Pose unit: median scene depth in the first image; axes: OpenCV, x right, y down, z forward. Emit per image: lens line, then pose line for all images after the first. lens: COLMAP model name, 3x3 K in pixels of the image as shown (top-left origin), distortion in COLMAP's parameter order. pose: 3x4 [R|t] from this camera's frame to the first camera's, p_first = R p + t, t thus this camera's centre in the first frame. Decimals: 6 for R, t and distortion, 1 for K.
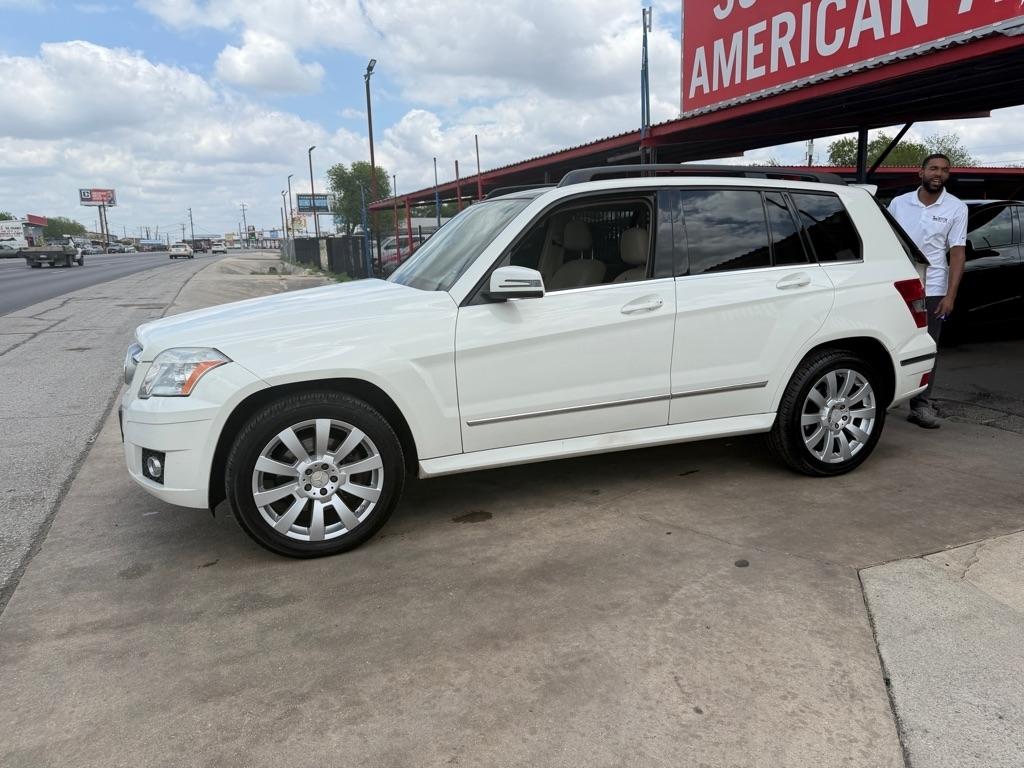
lens RADIAL K [[722.7, 0, 517.5], [0, 722.7, 384.5], [0, 0, 1]] dist [0.024090, -0.031098]
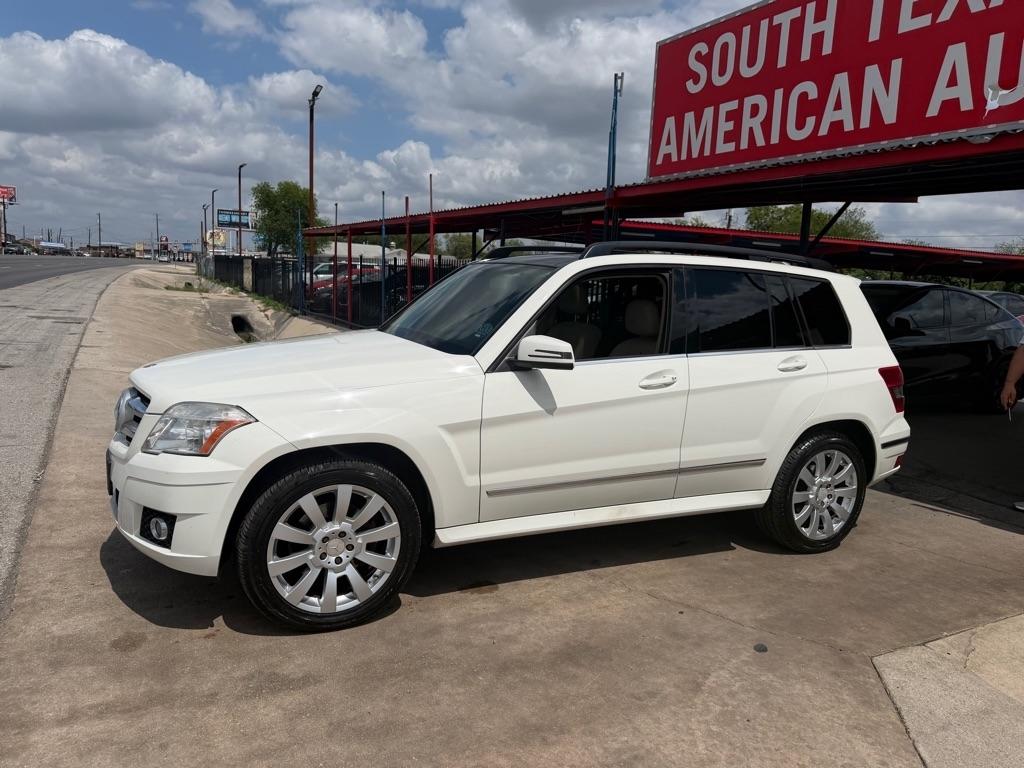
lens RADIAL K [[722.7, 0, 511.4], [0, 722.7, 392.7], [0, 0, 1]] dist [0.024090, -0.031098]
pose [[0.992357, 0.059647, 0.108028, -0.135173], [-0.055705, 0.997679, -0.039149, -0.040248], [-0.110113, 0.032832, 0.993377, 0.019199]]
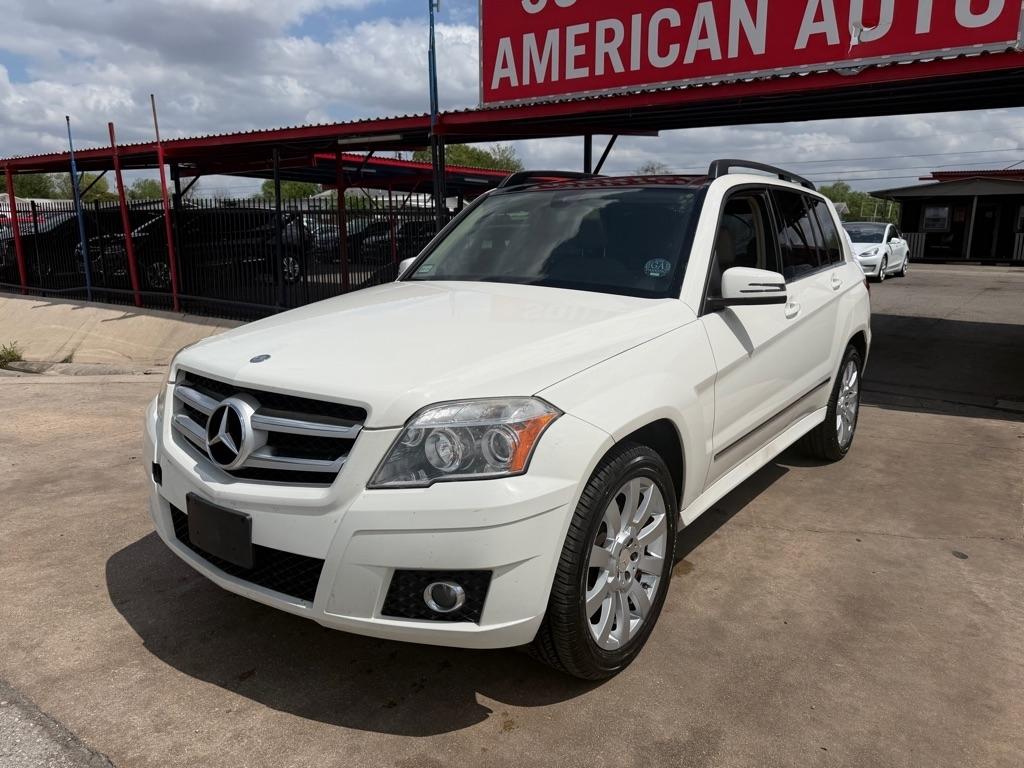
lens RADIAL K [[722.7, 0, 520.2], [0, 722.7, 379.4], [0, 0, 1]] dist [0.024090, -0.031098]
pose [[0.843808, -0.078810, 0.530827, -0.623595], [0.075734, 0.996746, 0.027595, -0.067290], [-0.531274, 0.016917, 0.847031, 0.366881]]
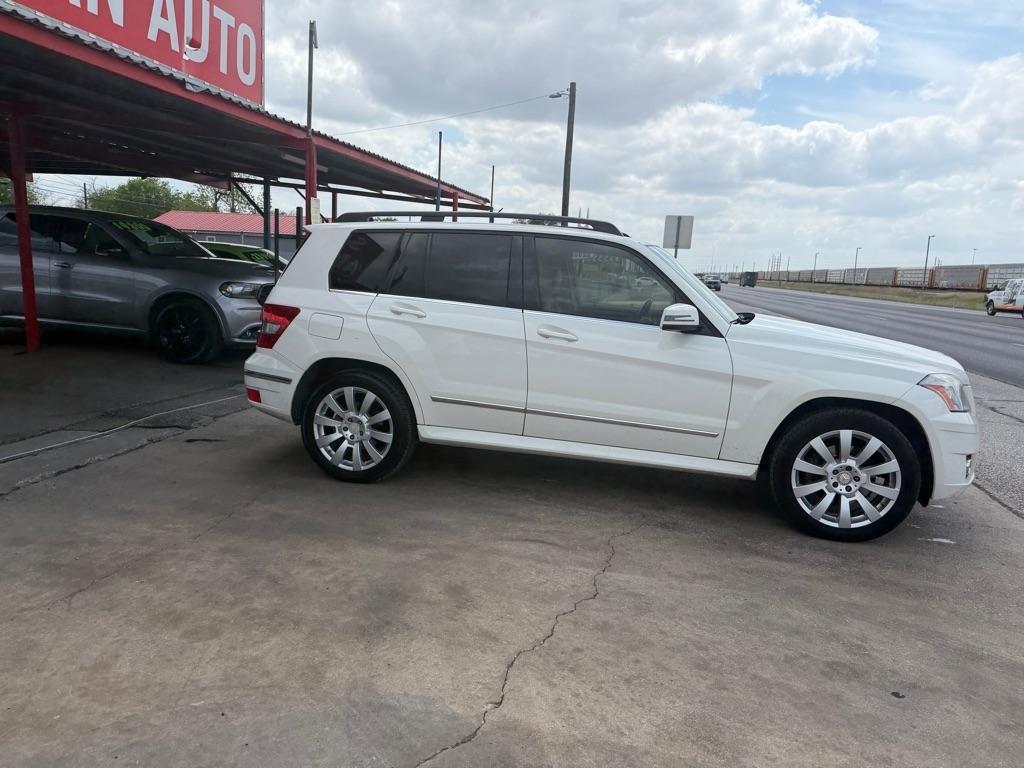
lens RADIAL K [[722.7, 0, 502.4], [0, 722.7, 363.1], [0, 0, 1]] dist [0.024090, -0.031098]
pose [[-0.813660, -0.095518, 0.573441, -0.595166], [0.079000, 0.959092, 0.271849, -0.456430], [-0.575949, 0.266494, -0.772828, 2.345725]]
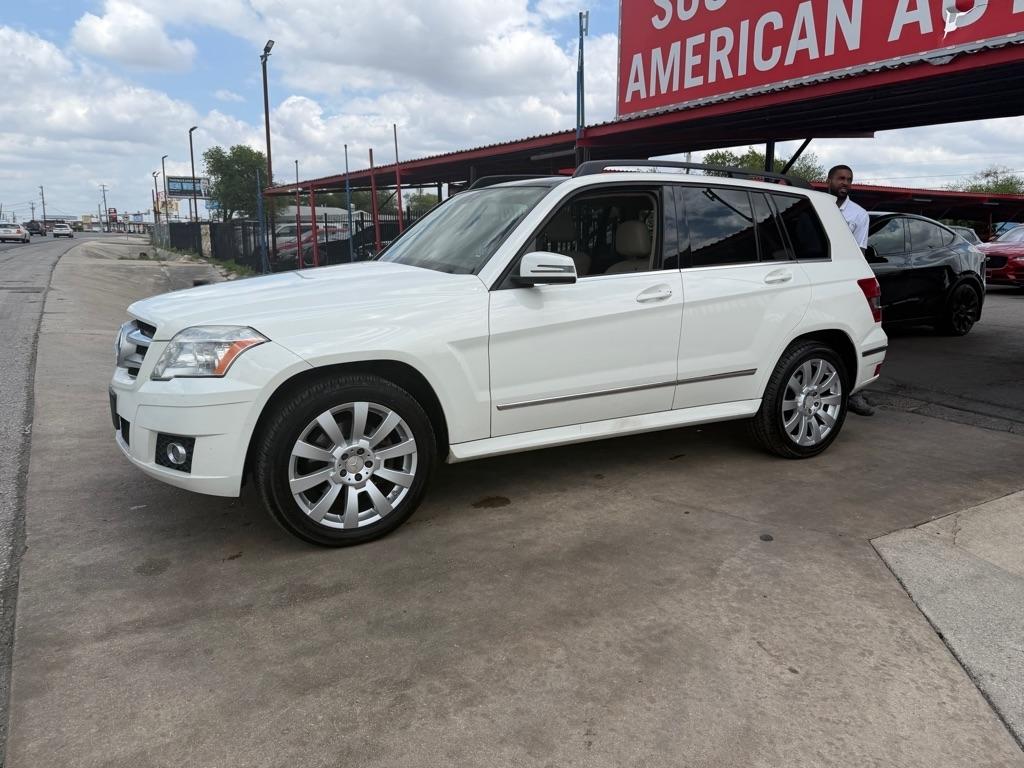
lens RADIAL K [[722.7, 0, 521.6], [0, 722.7, 371.1], [0, 0, 1]] dist [0.024090, -0.031098]
pose [[0.986024, 0.007100, 0.166452, -0.182124], [-0.004847, 0.999891, -0.013934, 0.015873], [-0.166533, 0.012933, 0.985951, 0.008177]]
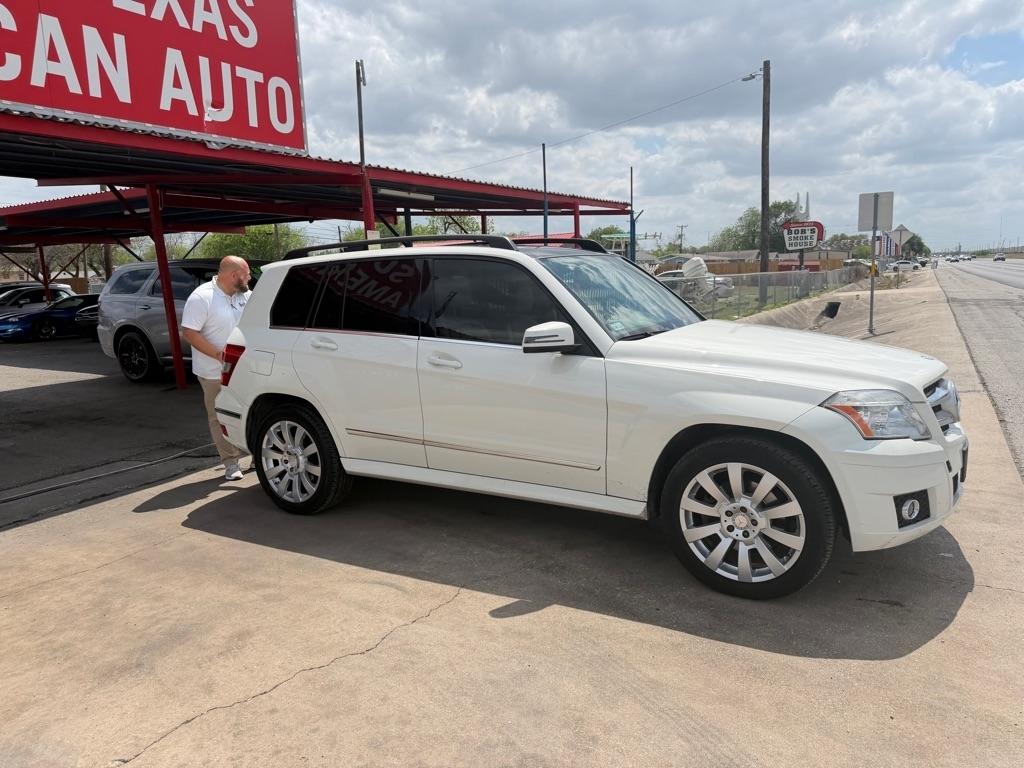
lens RADIAL K [[722.7, 0, 510.2], [0, 722.7, 385.4], [0, 0, 1]] dist [0.024090, -0.031098]
pose [[-0.597368, -0.076784, 0.798283, -0.924427], [0.204397, 0.947956, 0.244134, -0.393158], [-0.775483, 0.309004, -0.550584, 1.931098]]
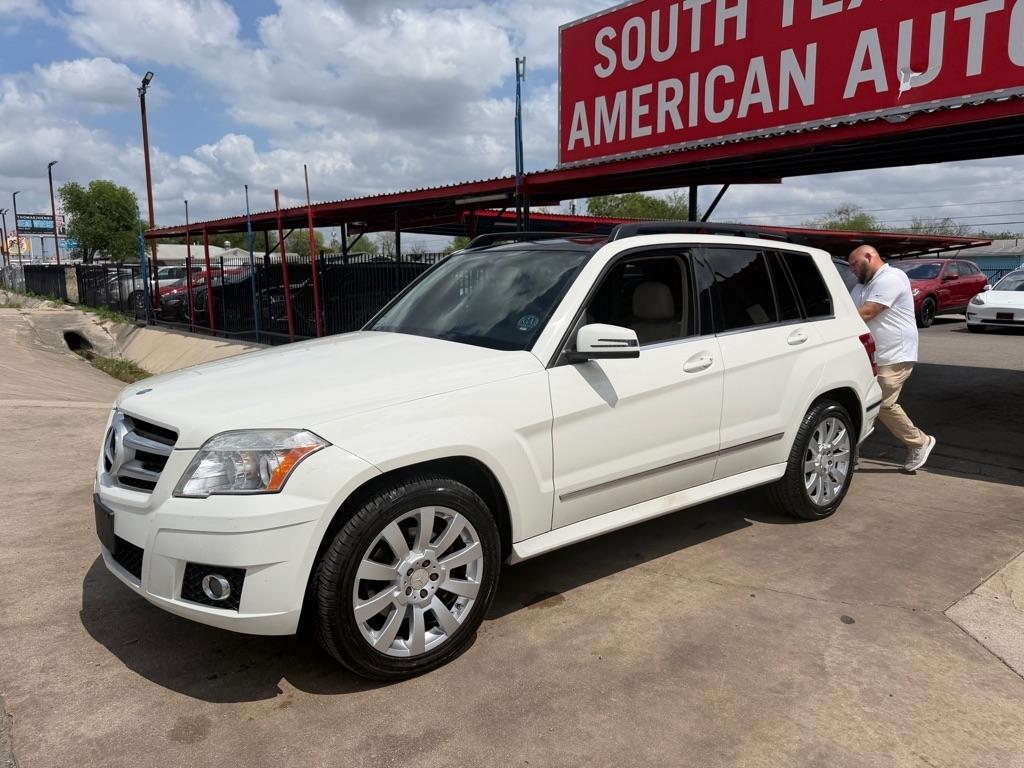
lens RADIAL K [[722.7, 0, 521.7], [0, 722.7, 390.3], [0, 0, 1]] dist [0.024090, -0.031098]
pose [[0.948683, -0.024115, 0.315308, -0.355730], [0.036833, 0.998728, -0.034439, -0.045321], [-0.314077, 0.044286, 0.948364, 0.137209]]
